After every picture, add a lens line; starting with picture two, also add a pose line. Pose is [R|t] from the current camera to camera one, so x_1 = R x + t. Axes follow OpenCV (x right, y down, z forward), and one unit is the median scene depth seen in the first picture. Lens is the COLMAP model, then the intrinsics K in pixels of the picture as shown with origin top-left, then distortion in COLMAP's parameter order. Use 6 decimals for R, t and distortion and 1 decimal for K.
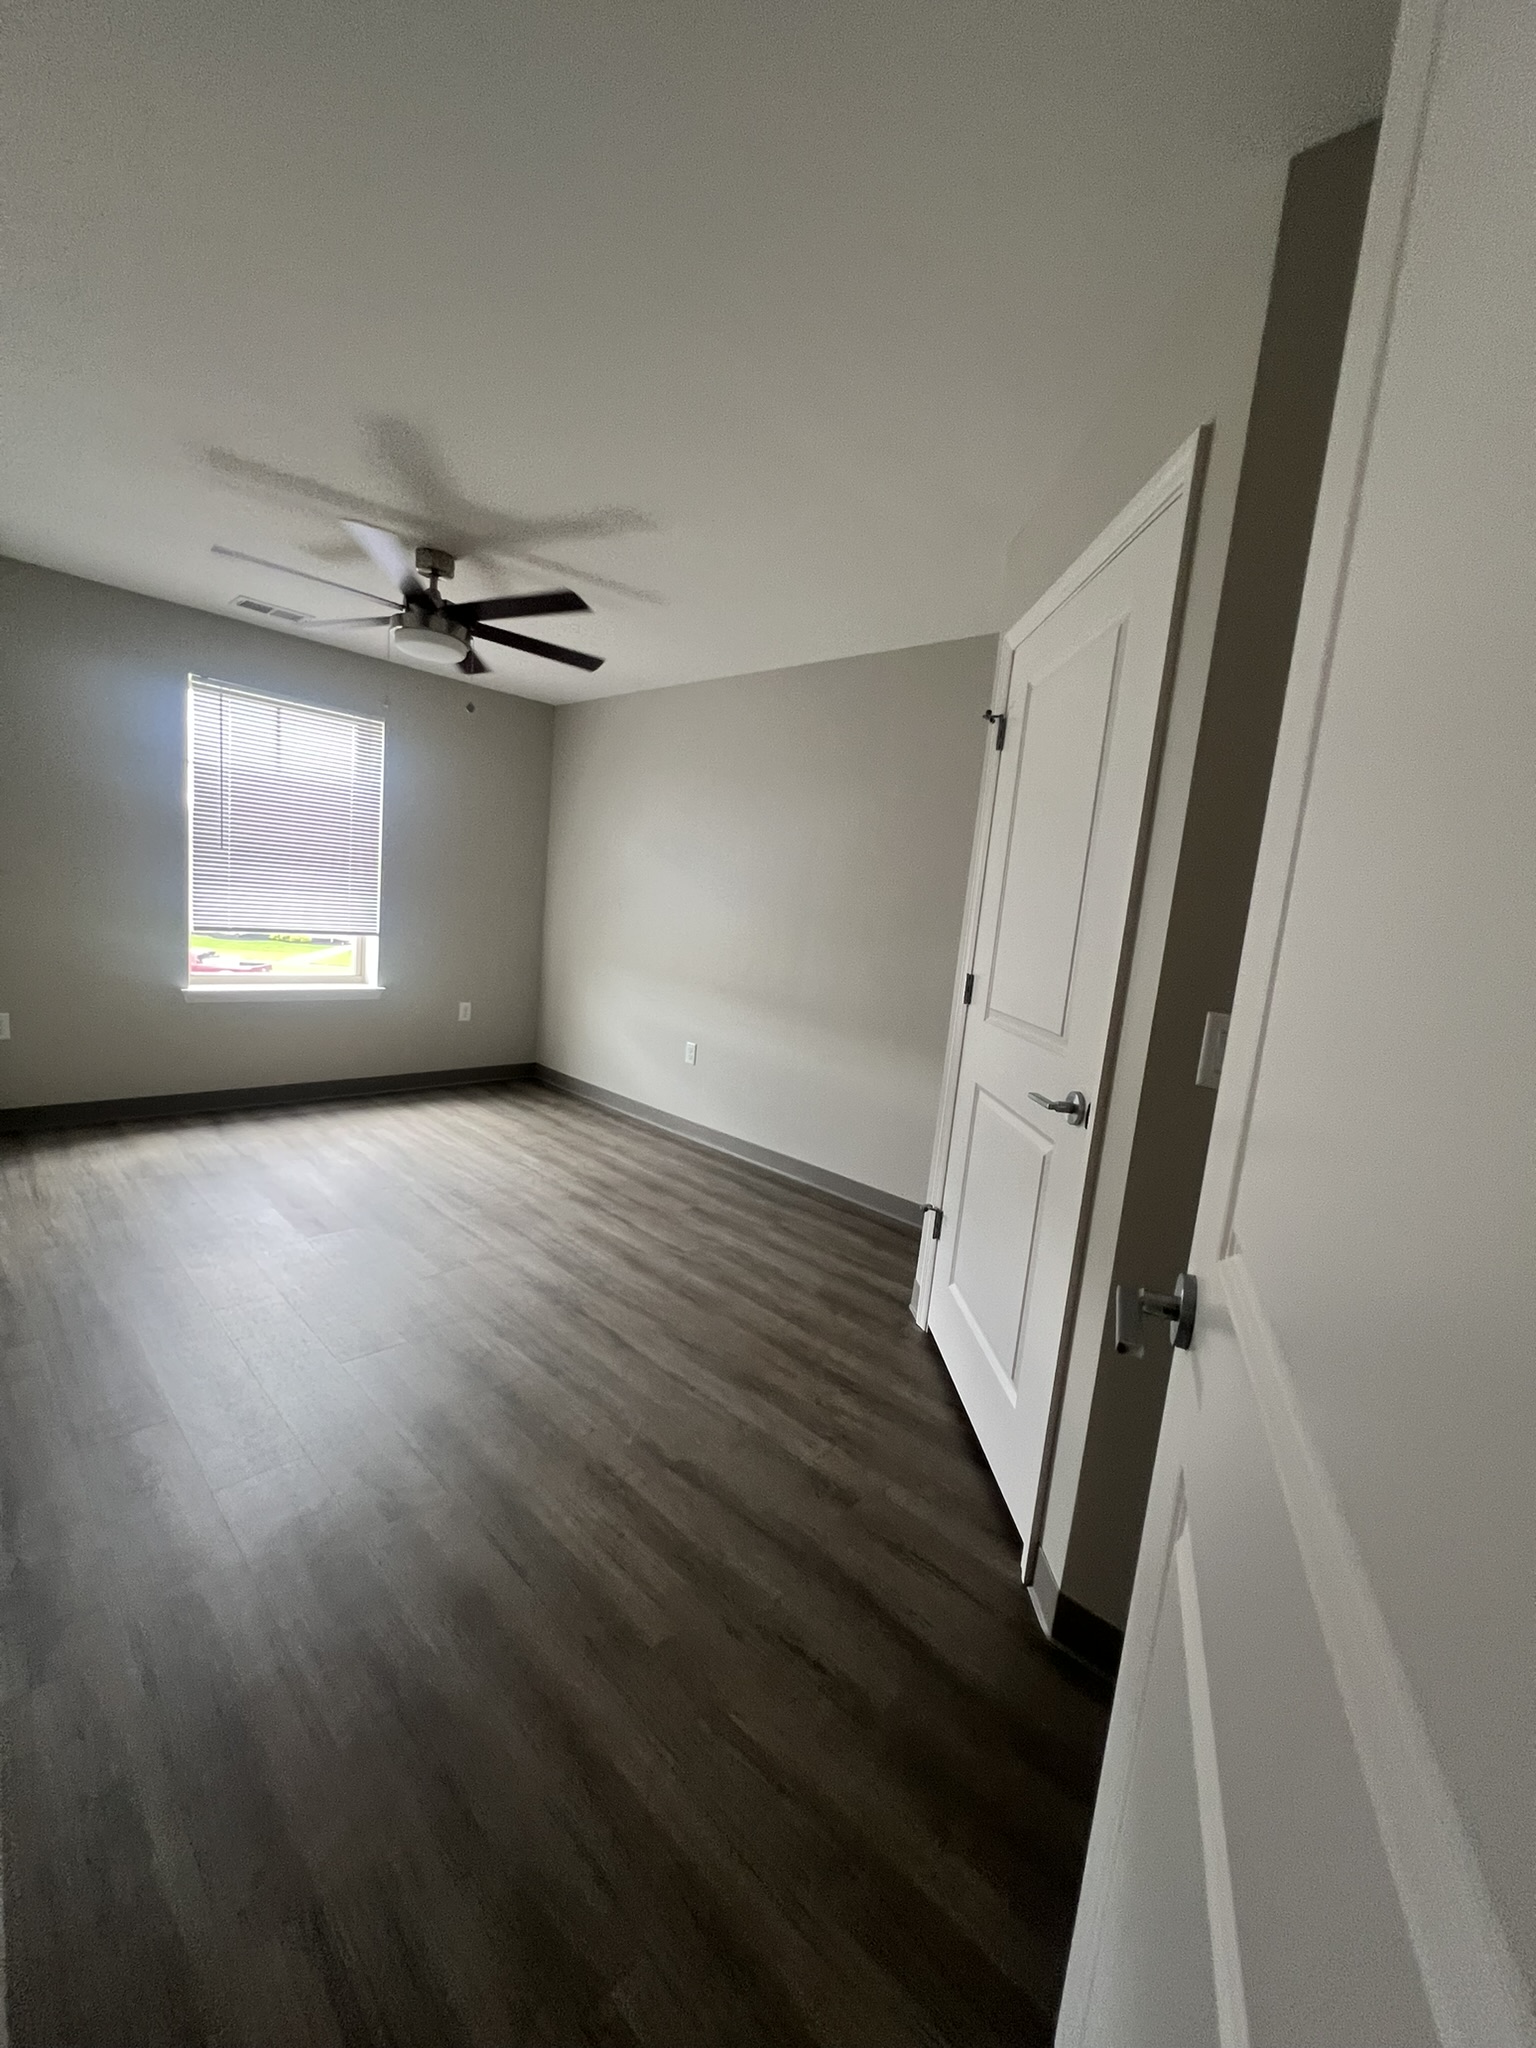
lens RADIAL K [[821.5, 0, 769.4], [0, 821.5, 1019.8], [0, 0, 1]] dist [0.004254, -0.001125]
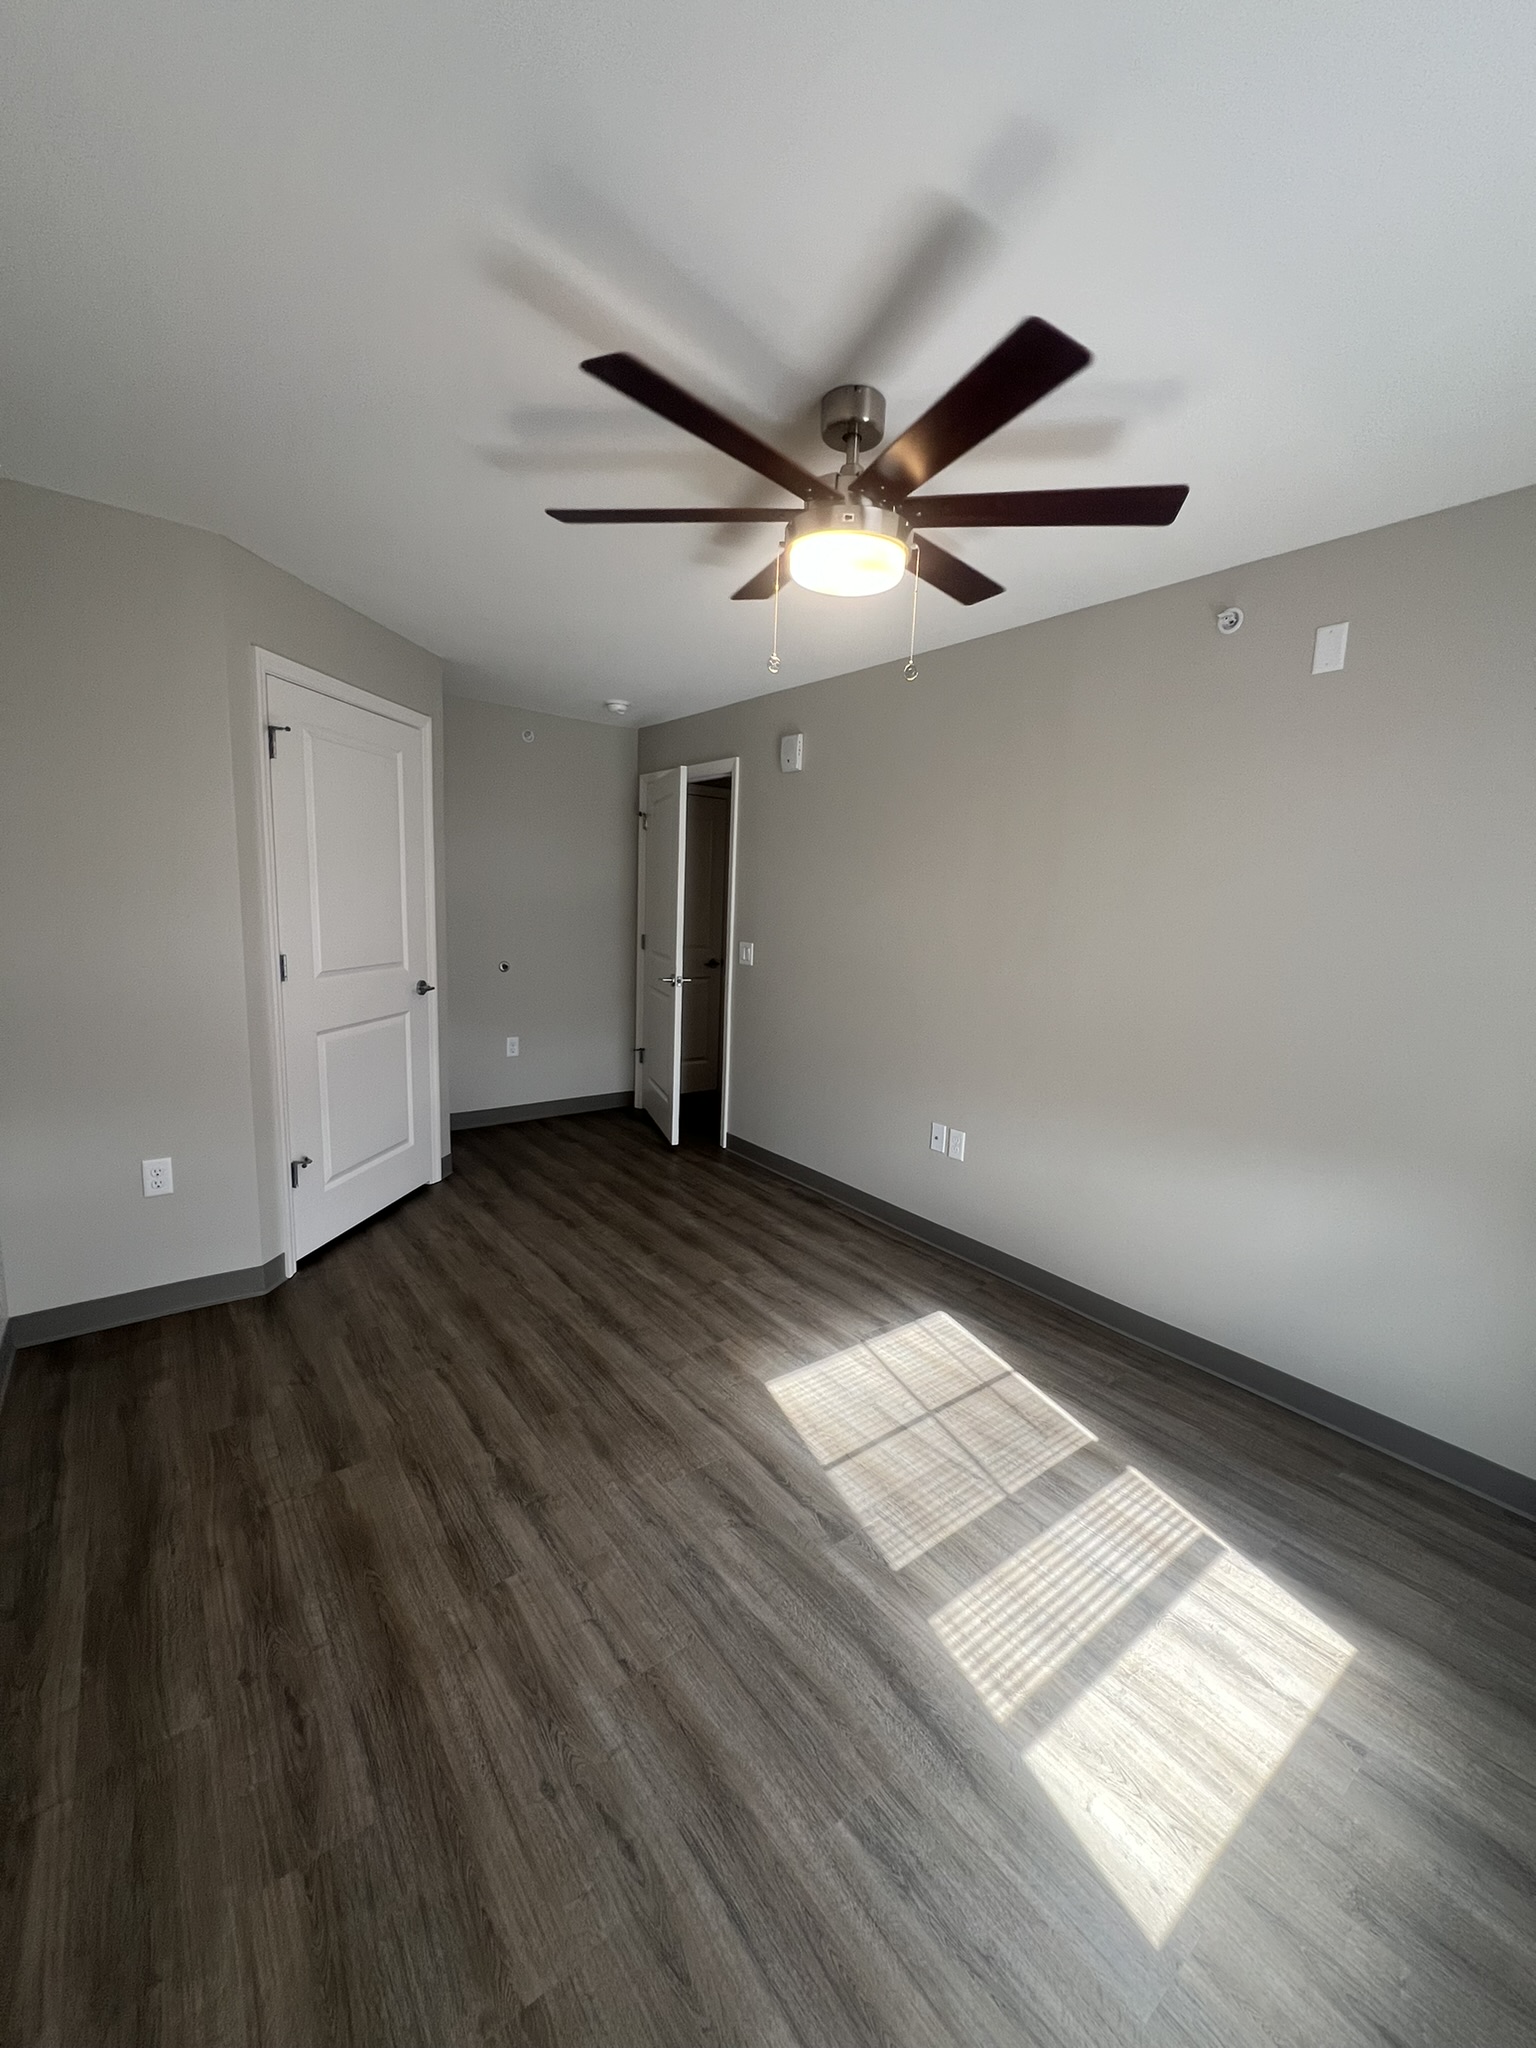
lens RADIAL K [[821.5, 0, 776.5], [0, 821.5, 1028.5], [0, 0, 1]] dist [0.004254, -0.001125]
pose [[-0.980483, -0.154578, 0.121490, -0.437927], [-0.112702, 0.948228, 0.296922, -0.280134], [-0.161097, 0.277435, -0.947142, 1.495224]]
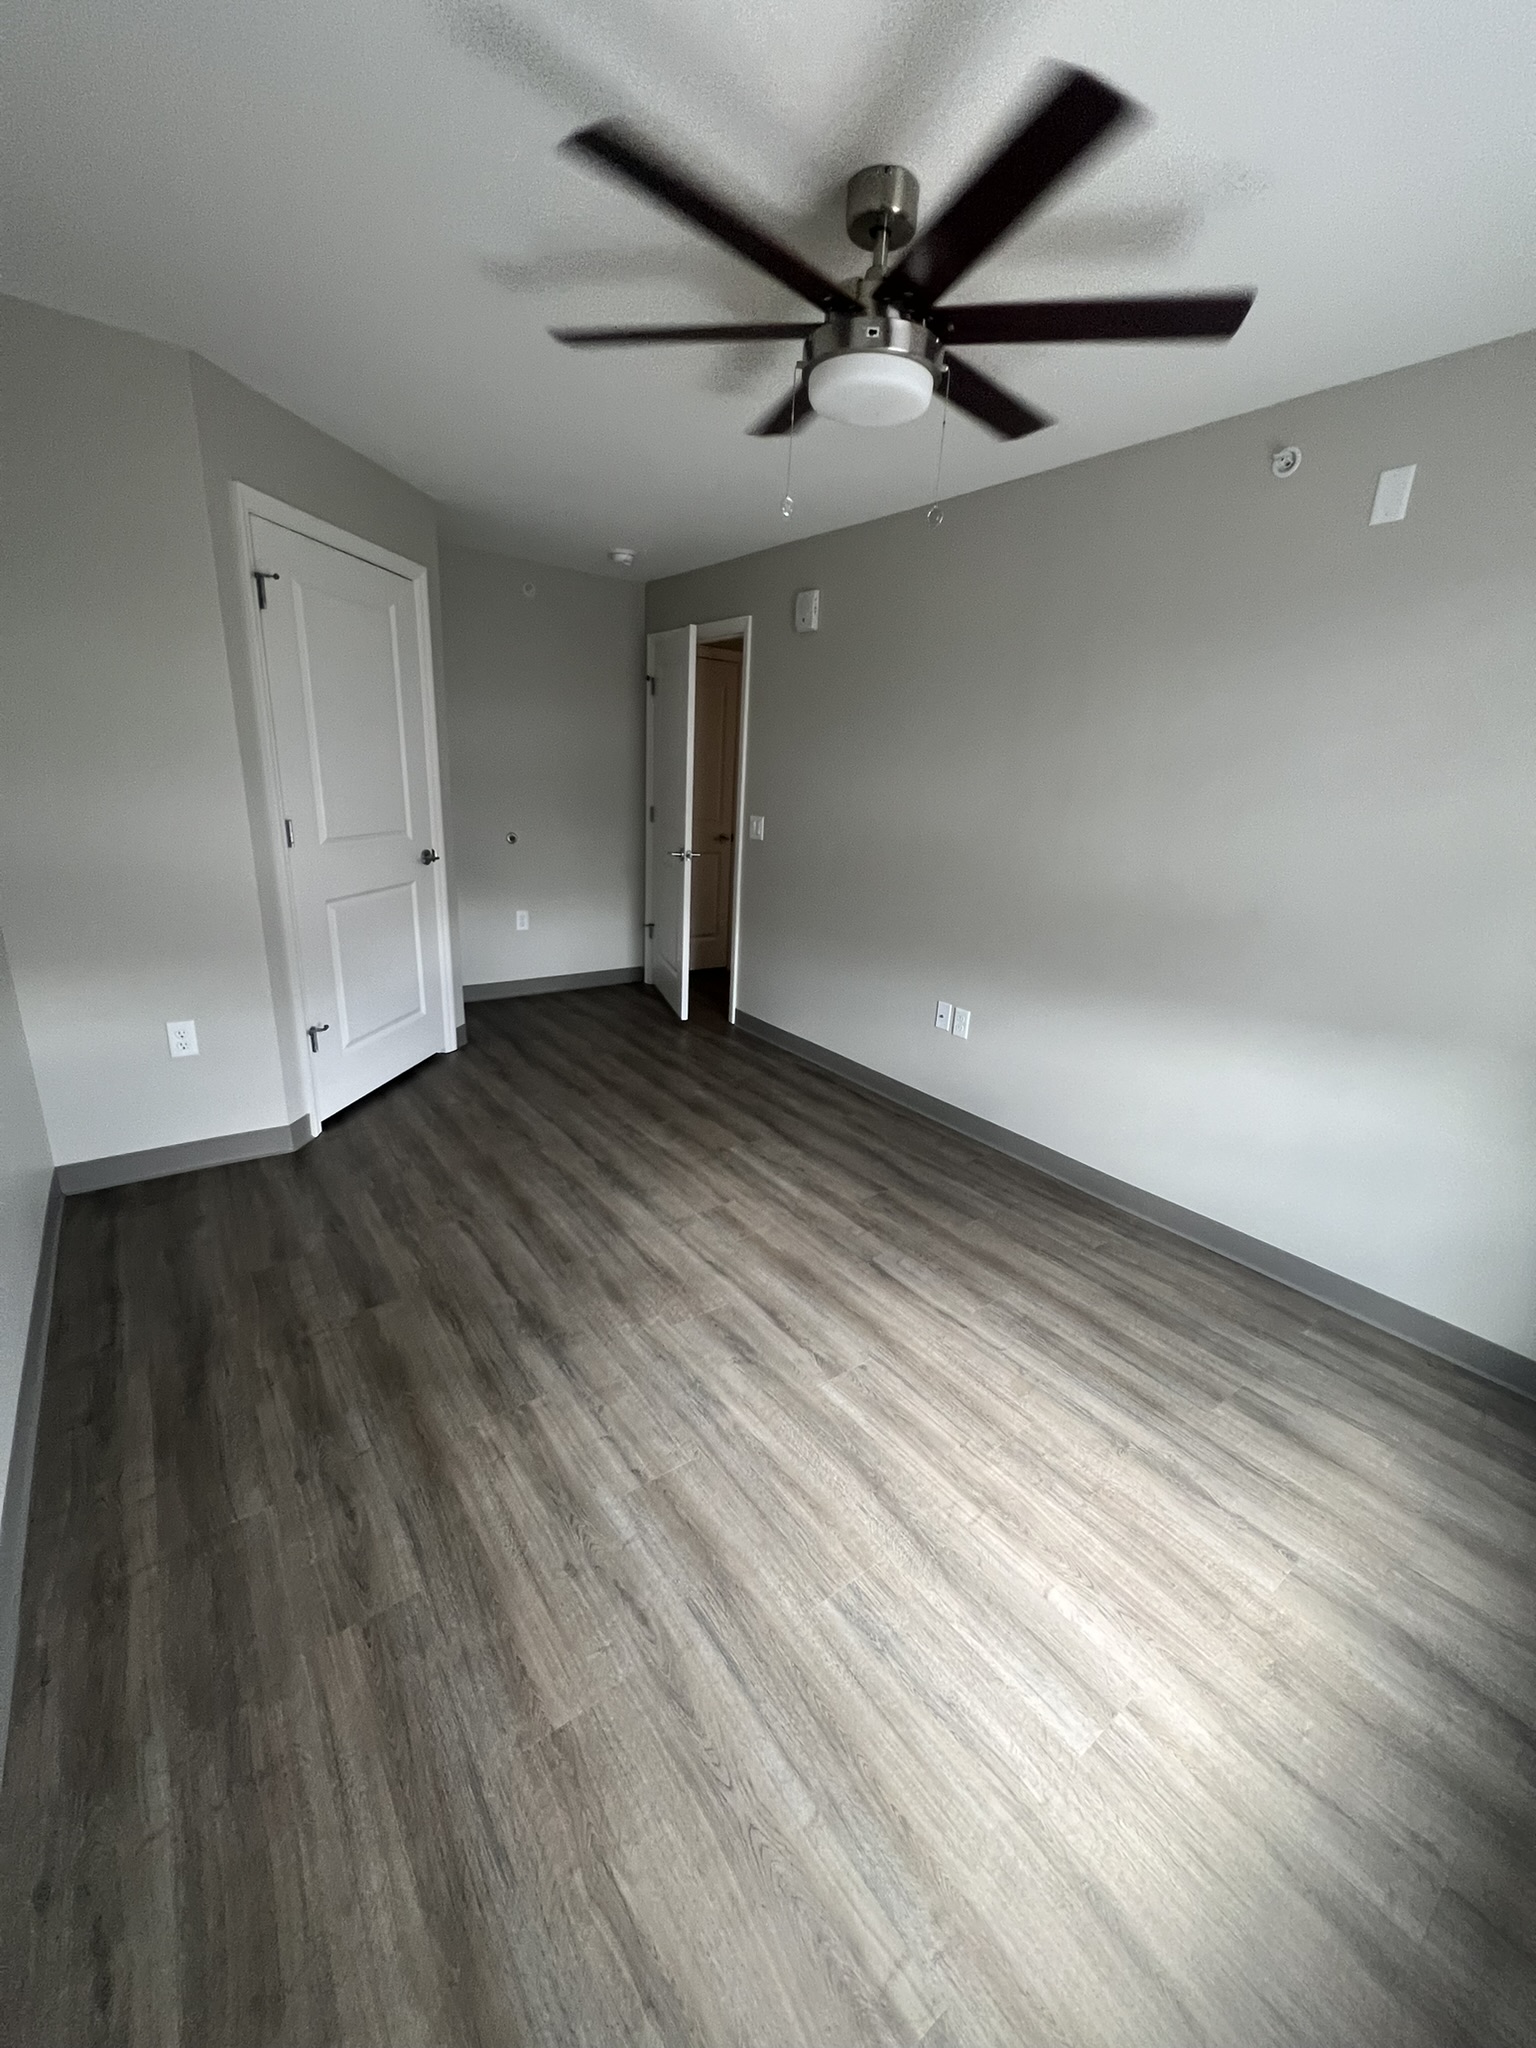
lens RADIAL K [[821.5, 0, 778.1], [0, 821.5, 1027.3], [0, 0, 1]] dist [0.004254, -0.001125]
pose [[-0.976591, -0.186328, 0.107481, -0.443016], [-0.123178, 0.894049, 0.430700, -0.276935], [-0.176345, 0.407379, -0.896072, 1.502900]]
